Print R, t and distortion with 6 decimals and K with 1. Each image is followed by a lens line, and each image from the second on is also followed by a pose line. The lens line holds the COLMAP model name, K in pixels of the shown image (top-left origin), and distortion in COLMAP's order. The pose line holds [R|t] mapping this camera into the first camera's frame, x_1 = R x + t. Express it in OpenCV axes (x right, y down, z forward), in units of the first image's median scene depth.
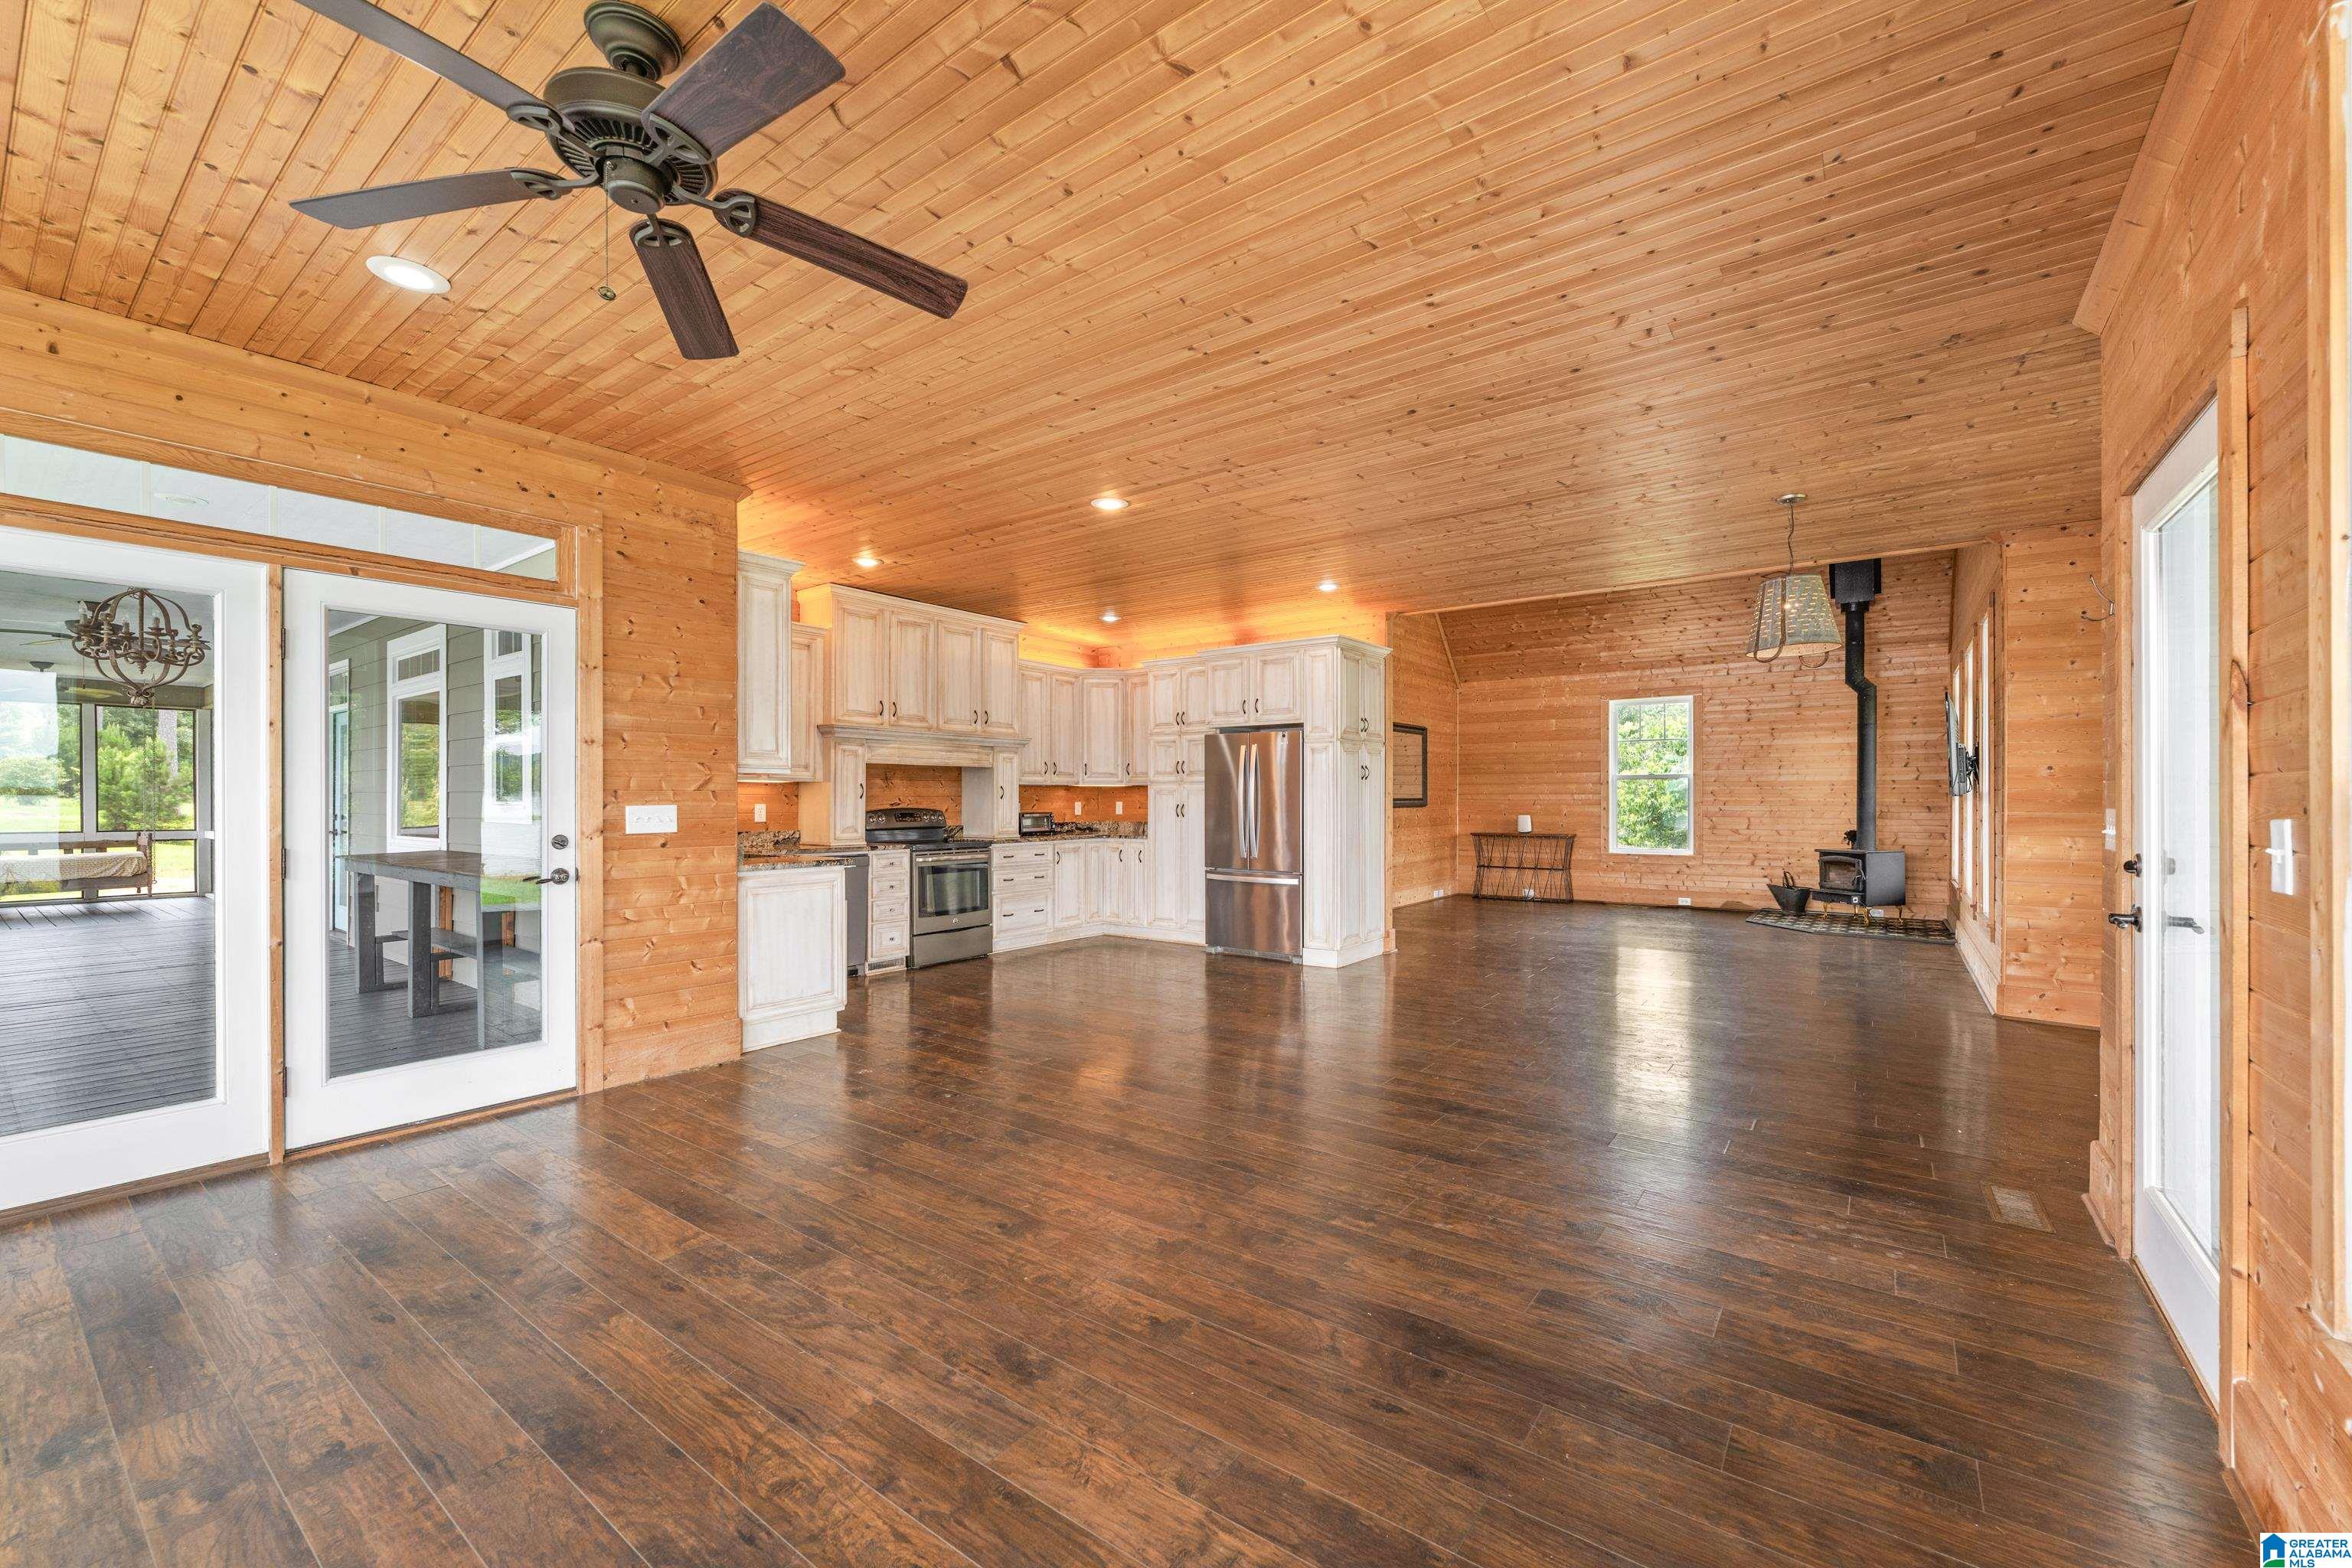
lens RADIAL K [[939.6, 0, 1172.0], [0, 939.6, 809.7], [0, 0, 1]] dist [0.000428, 0.000326]
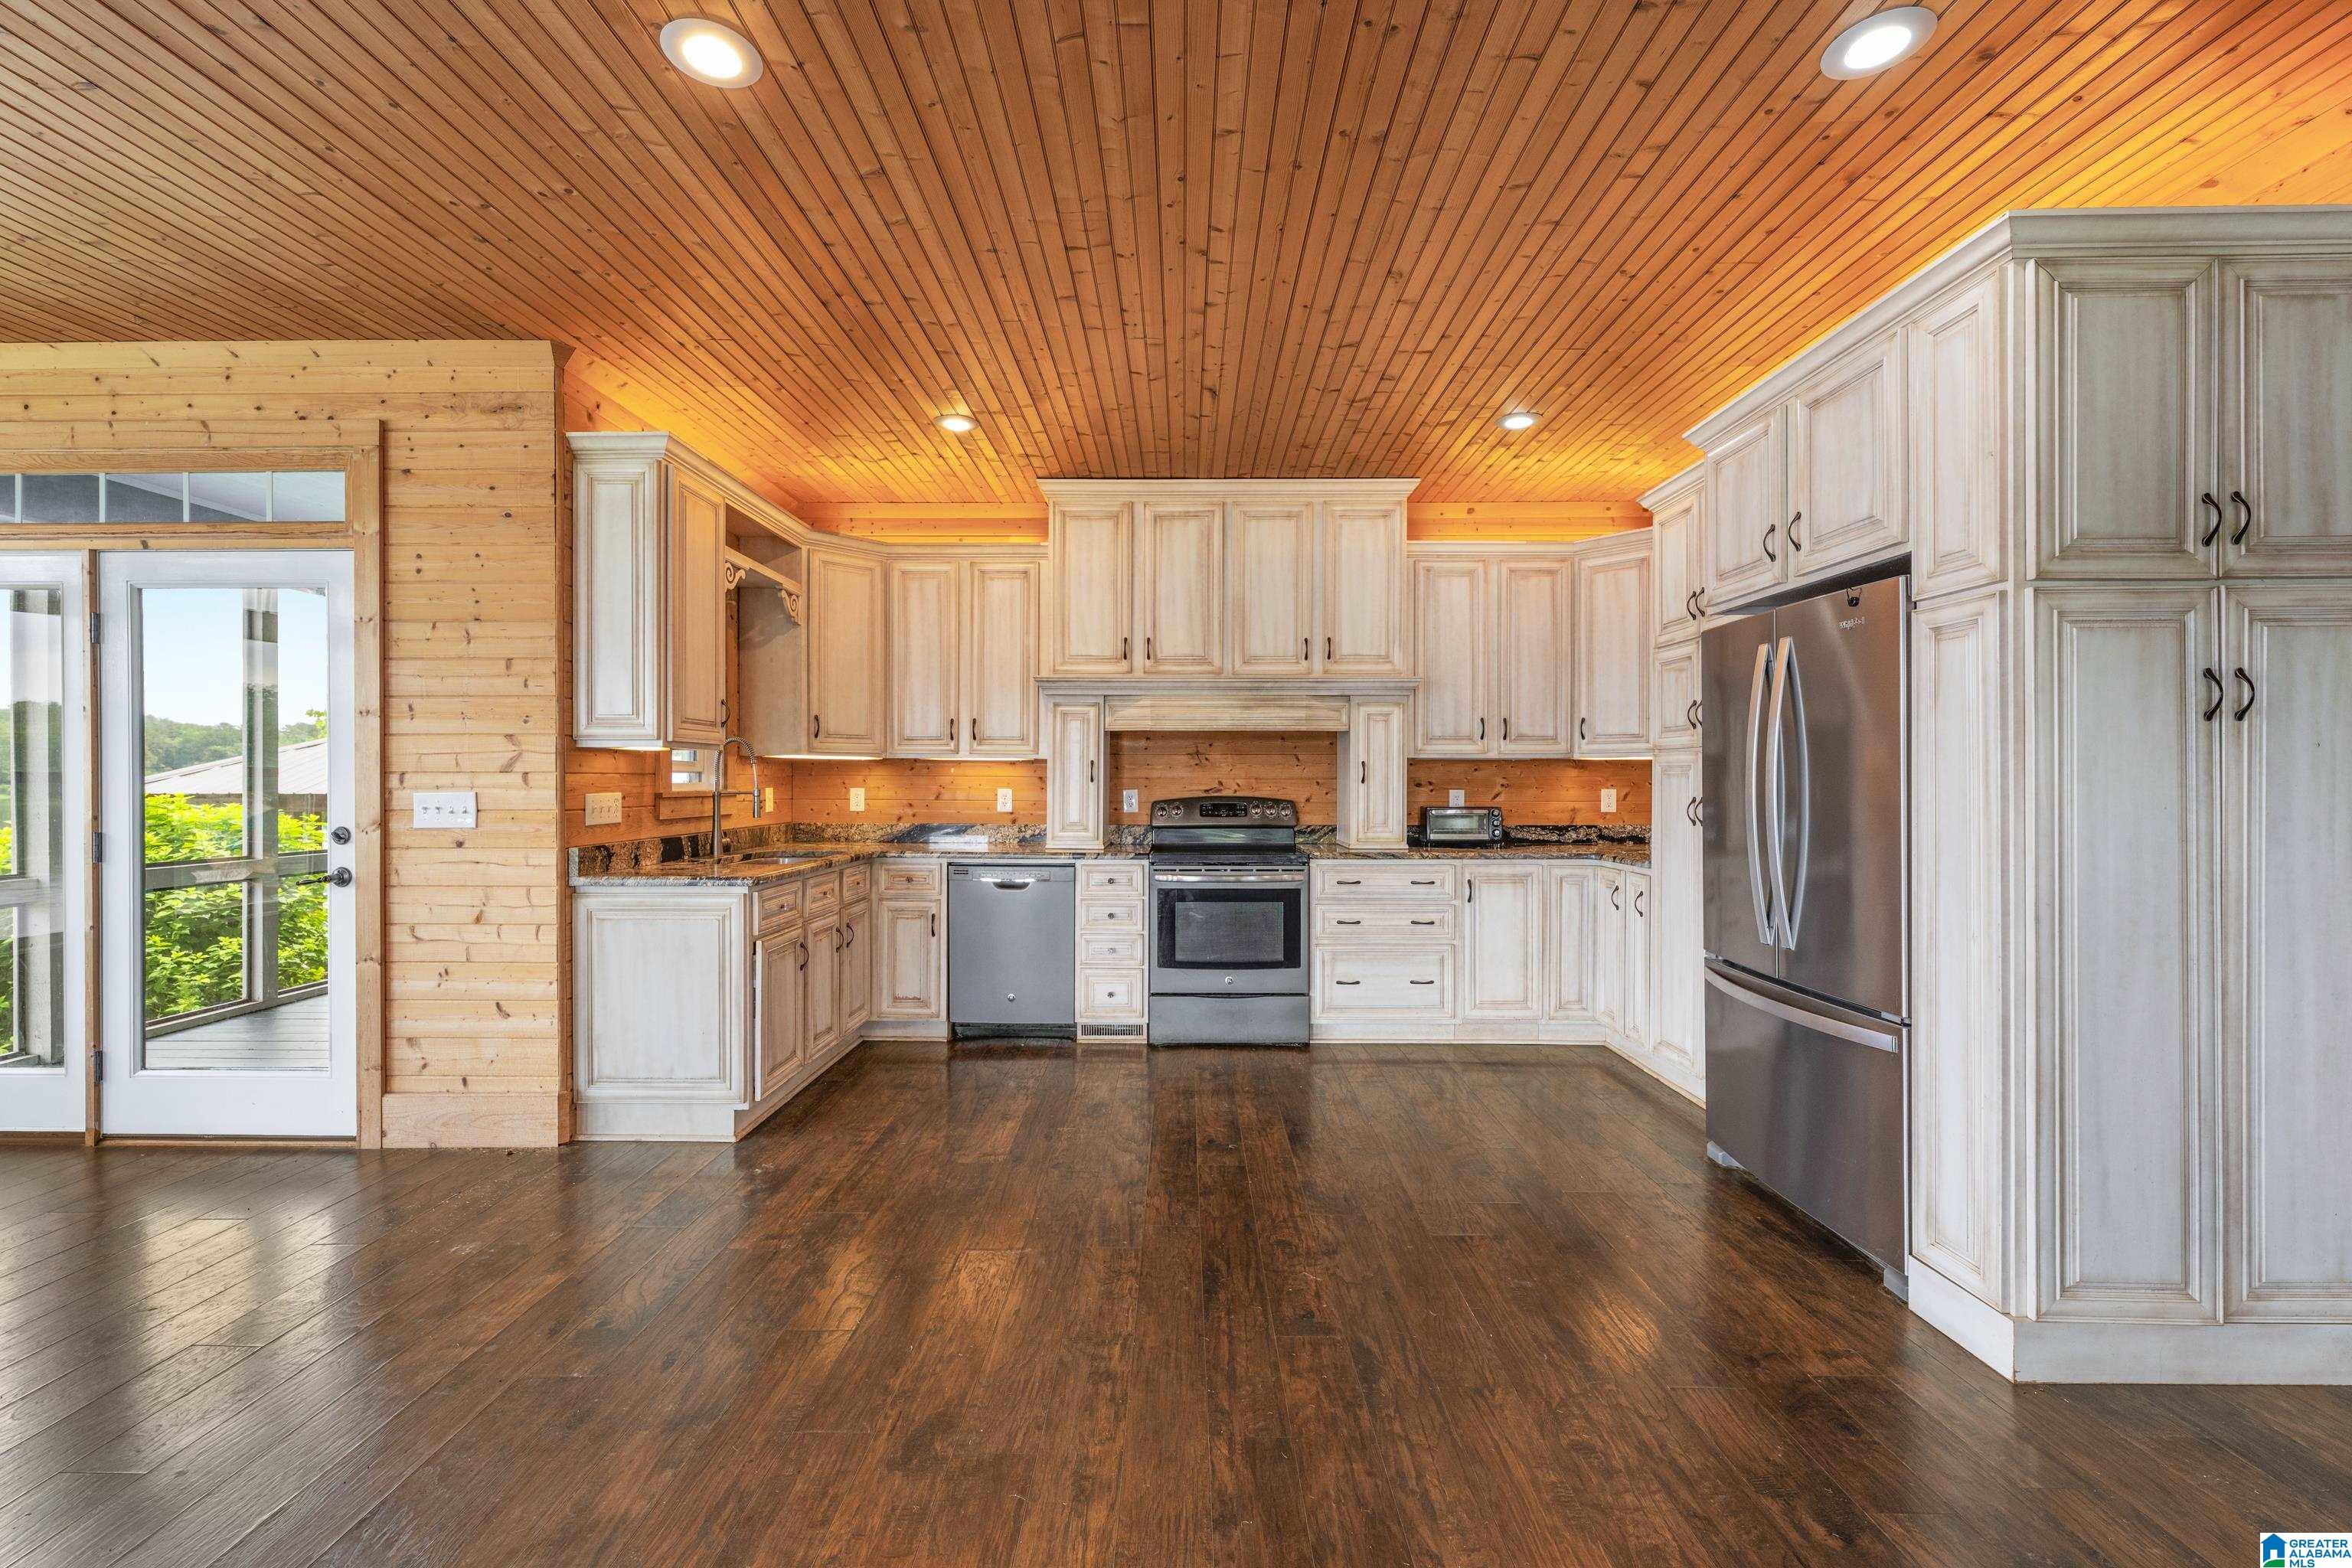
lens RADIAL K [[939.6, 0, 1170.7], [0, 939.6, 781.8], [0, 0, 1]] dist [0.000428, 0.000326]
pose [[0.594063, 0.003729, -0.804410, 0.232101], [-0.011030, 0.999933, -0.003510, -0.009377], [0.804343, 0.010958, 0.594064, 0.569745]]
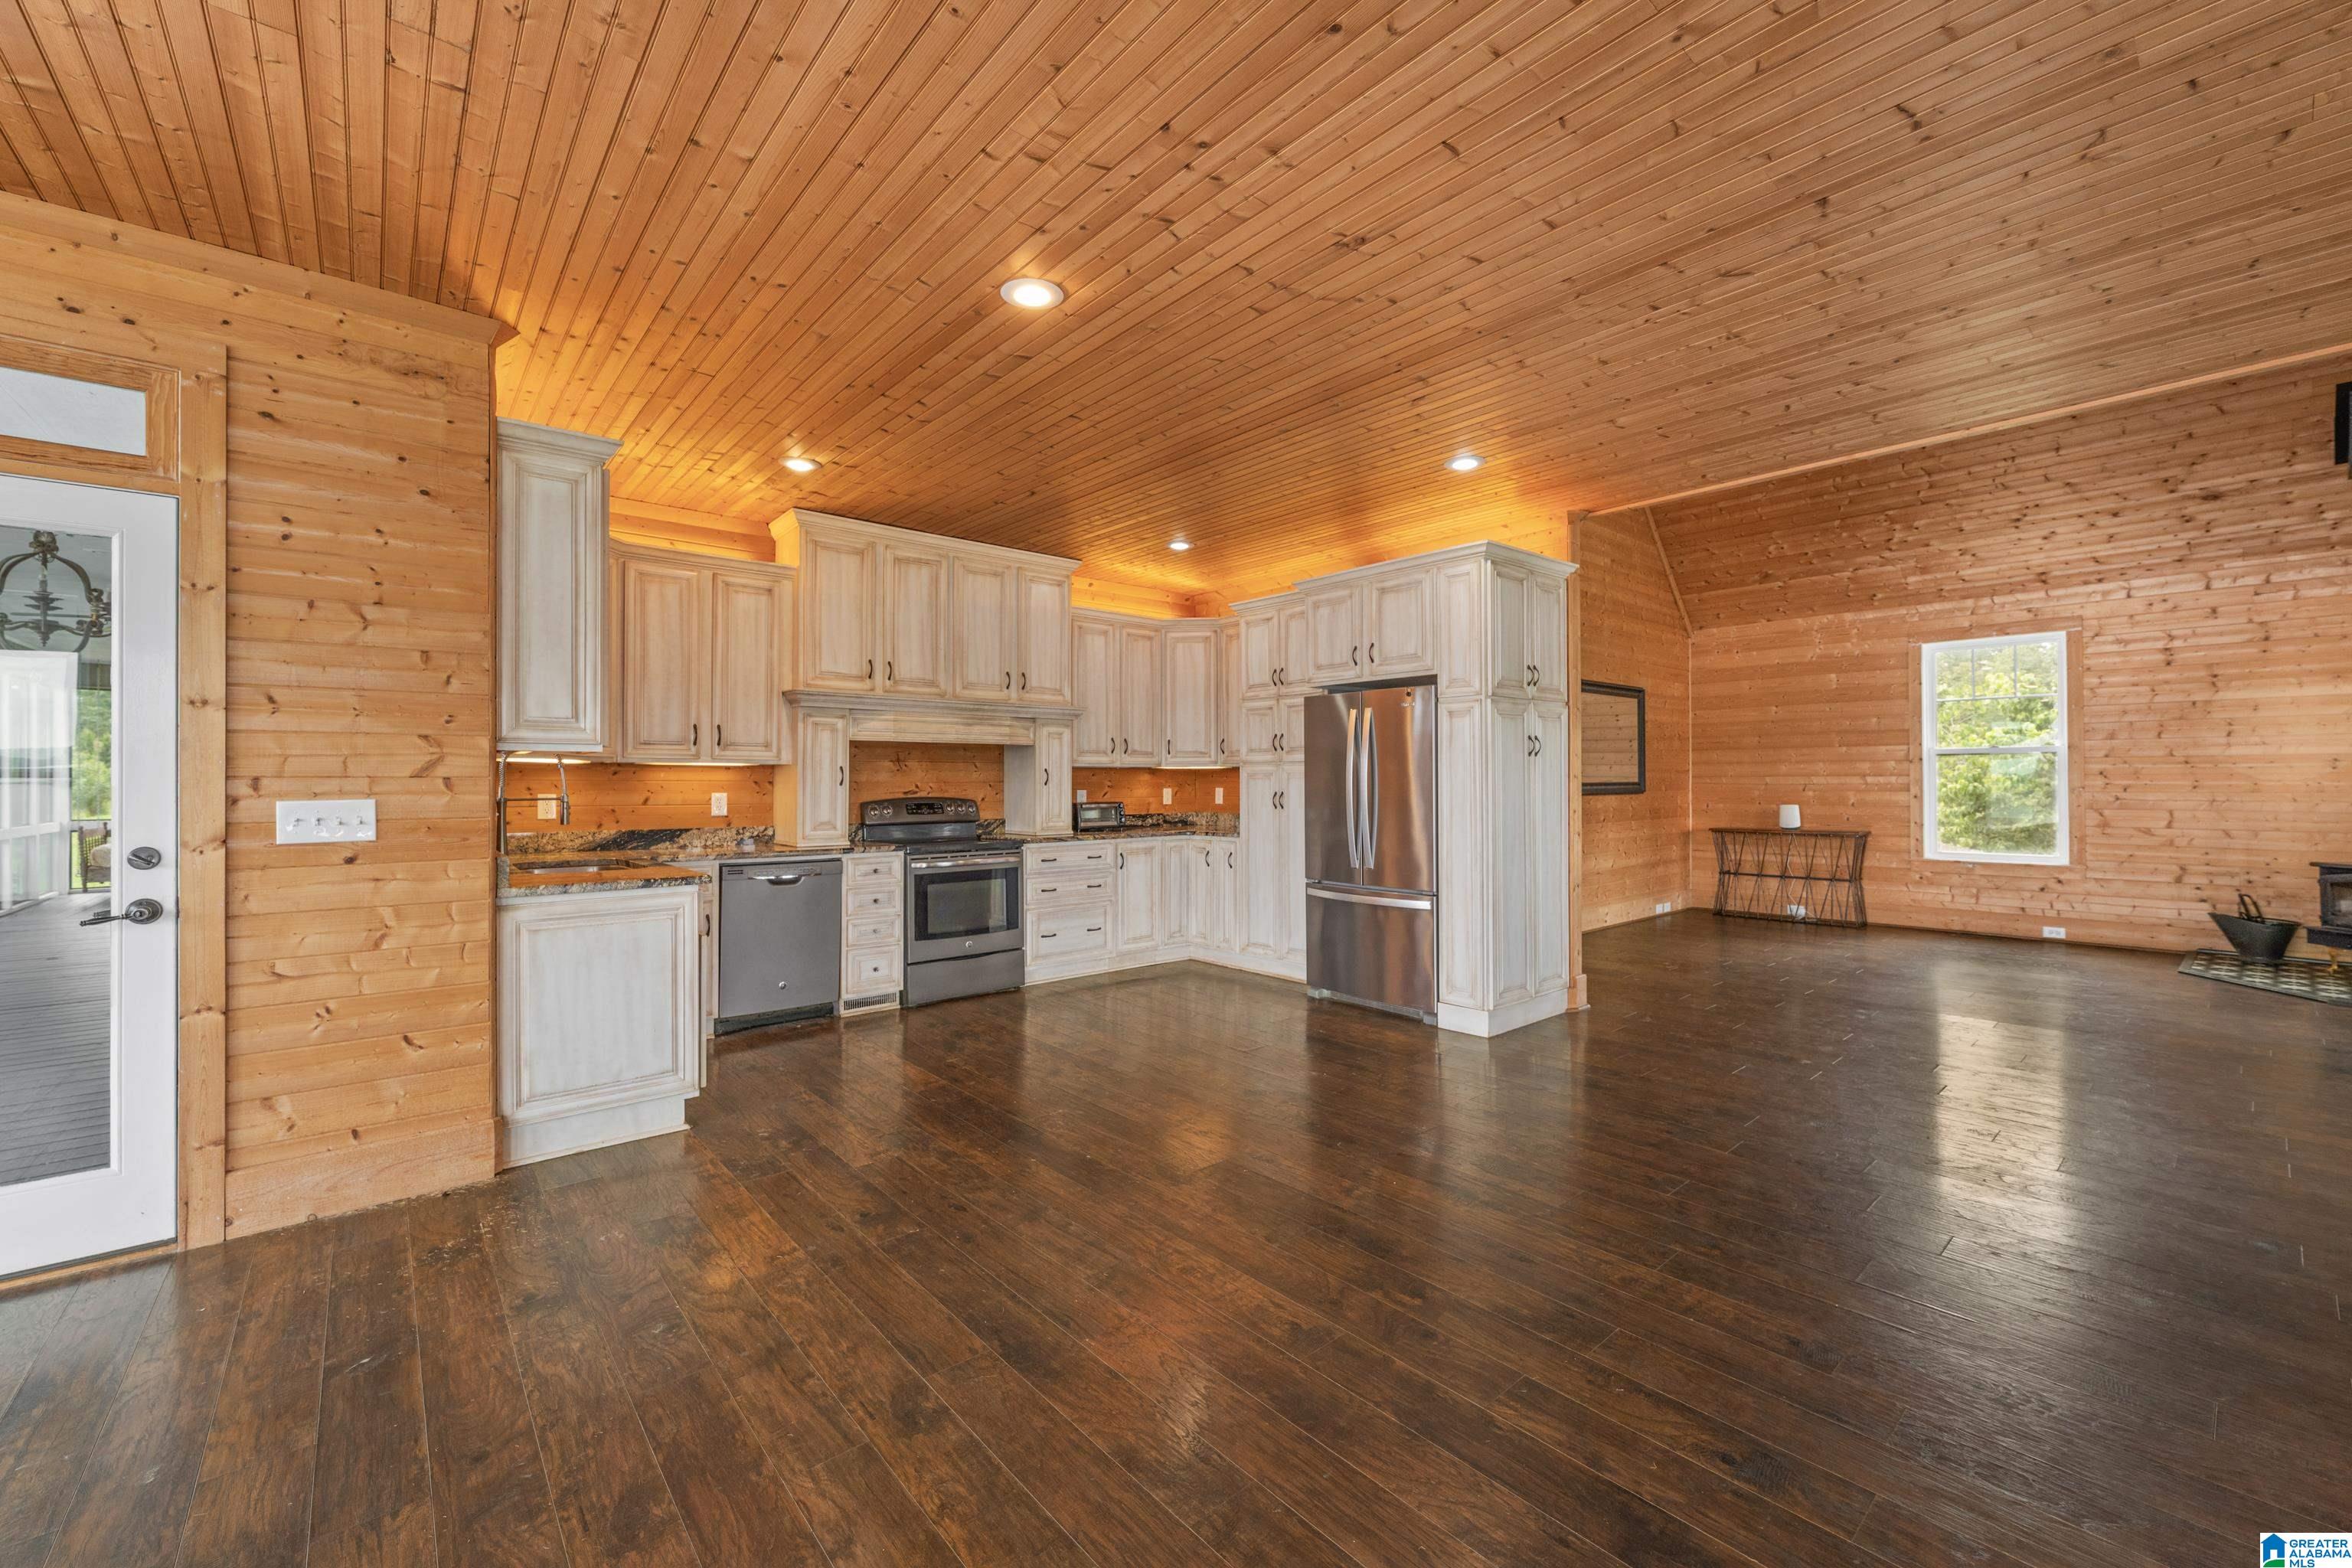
lens RADIAL K [[939.6, 0, 1170.0], [0, 939.6, 781.1], [0, 0, 1]] dist [0.000428, 0.000326]
pose [[0.976676, -0.002965, -0.214699, 0.090246], [0.000220, 0.999918, -0.012807, -0.005169], [0.214719, 0.012461, 0.976596, 0.269720]]
